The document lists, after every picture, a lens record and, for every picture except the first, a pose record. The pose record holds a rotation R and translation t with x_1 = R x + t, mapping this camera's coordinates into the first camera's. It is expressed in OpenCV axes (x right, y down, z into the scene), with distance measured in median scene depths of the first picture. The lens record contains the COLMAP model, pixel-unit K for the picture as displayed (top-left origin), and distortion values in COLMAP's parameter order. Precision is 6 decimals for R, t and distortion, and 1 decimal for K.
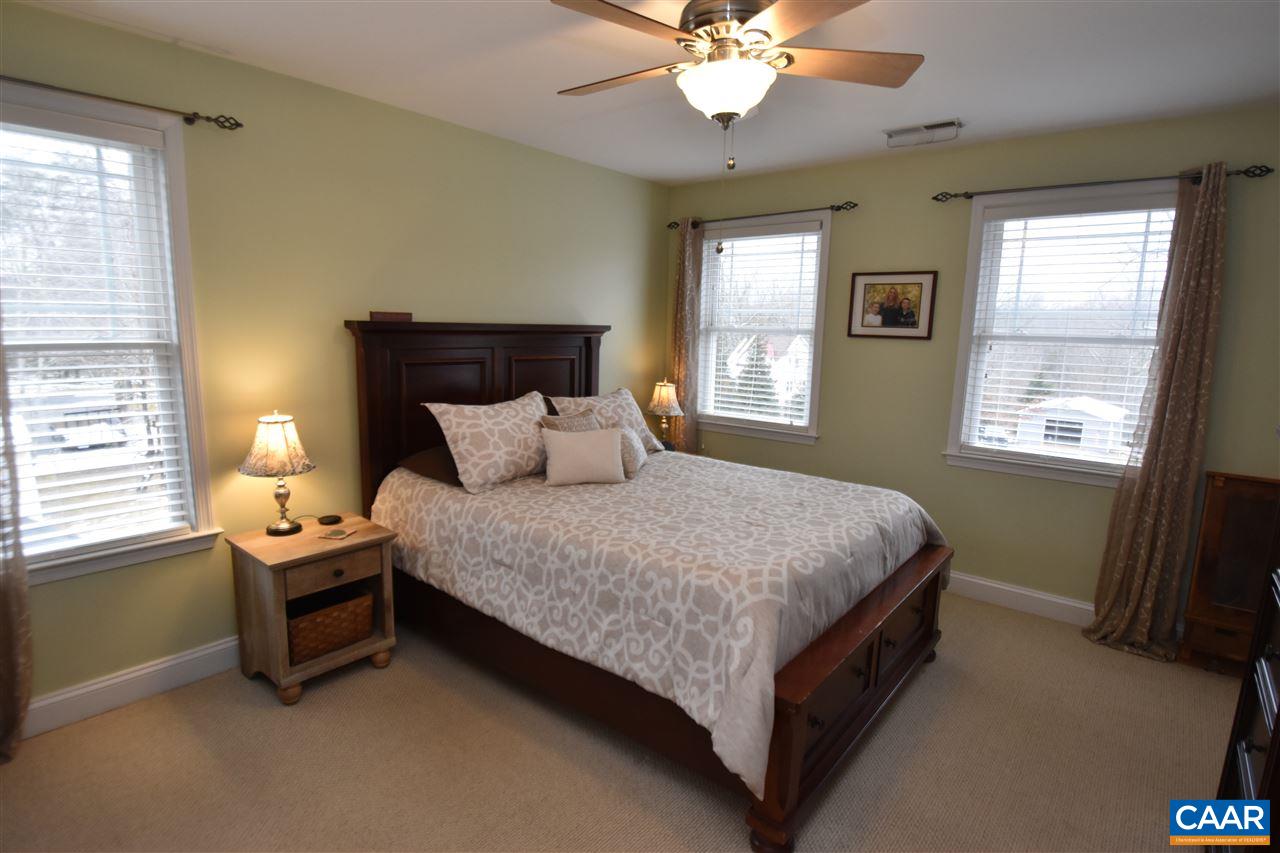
lens RADIAL K [[664.5, 0, 633.4], [0, 664.5, 431.7], [0, 0, 1]] dist [-0.000333, -0.019198]
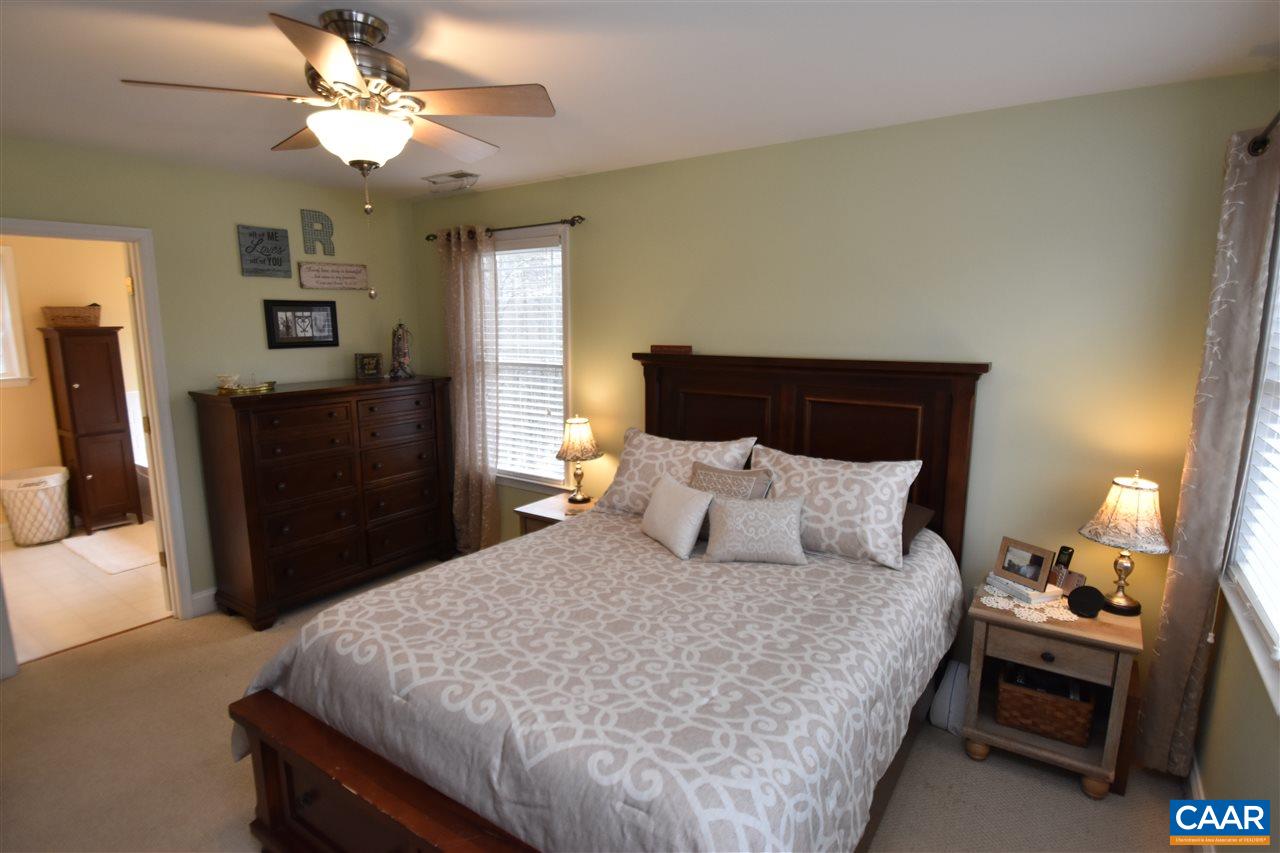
lens RADIAL K [[664.5, 0, 633.4], [0, 664.5, 431.7], [0, 0, 1]] dist [-0.000333, -0.019198]
pose [[0.056603, 0.127420, -0.990232, 0.849309], [-0.171882, 0.978258, 0.116054, -0.175950], [0.983490, 0.163634, 0.077274, 0.978257]]
